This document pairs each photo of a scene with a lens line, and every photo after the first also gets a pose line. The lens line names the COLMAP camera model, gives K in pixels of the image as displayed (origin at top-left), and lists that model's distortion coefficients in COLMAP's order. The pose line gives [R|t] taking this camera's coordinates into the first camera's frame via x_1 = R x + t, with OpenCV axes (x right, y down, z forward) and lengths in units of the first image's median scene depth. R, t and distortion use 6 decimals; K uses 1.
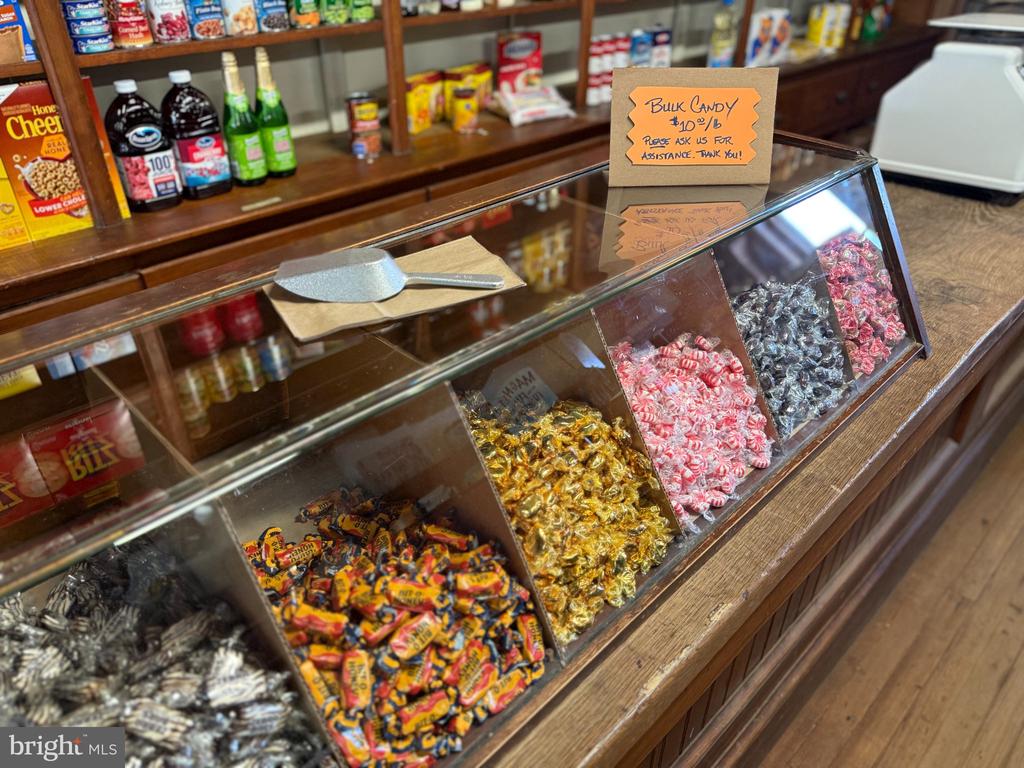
lens RADIAL K [[723.3, 0, 512.0], [0, 723.3, 384.0], [0, 0, 1]] dist [0.033488, -0.040114]
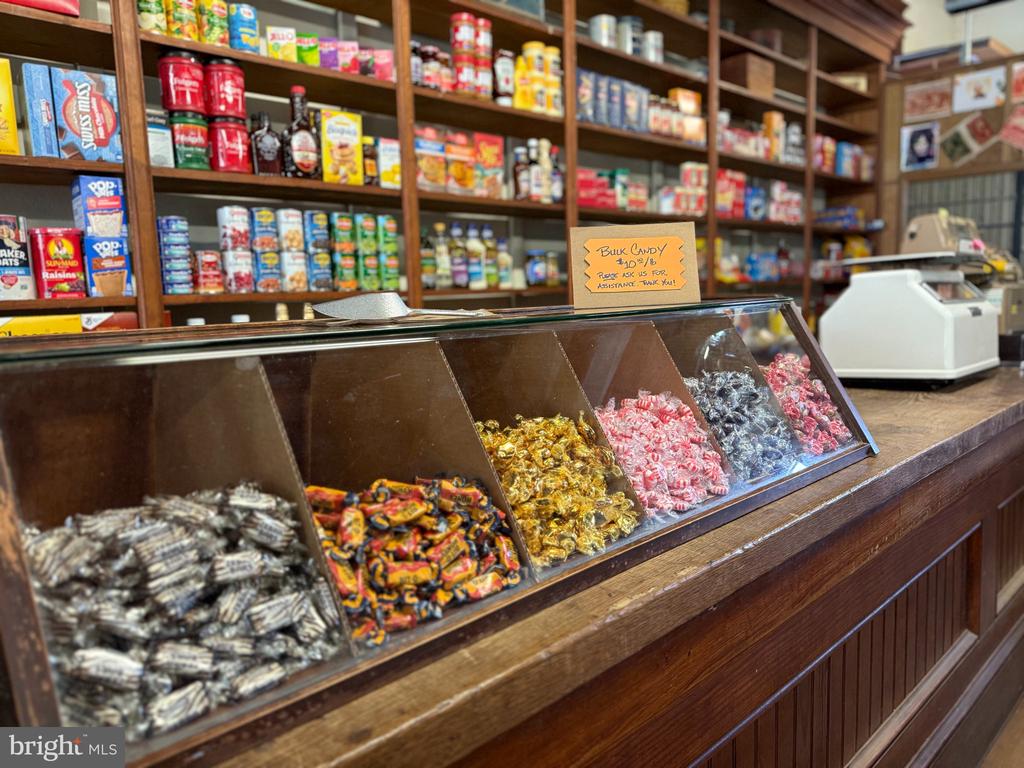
lens RADIAL K [[720.9, 0, 512.0], [0, 720.9, 384.0], [0, 0, 1]] dist [0.115197, -0.196634]
pose [[0.999213, -0.035491, -0.017706, 0.038063], [0.023753, 0.892977, -0.449475, 0.377165], [0.031764, 0.448701, 0.893117, -0.073550]]
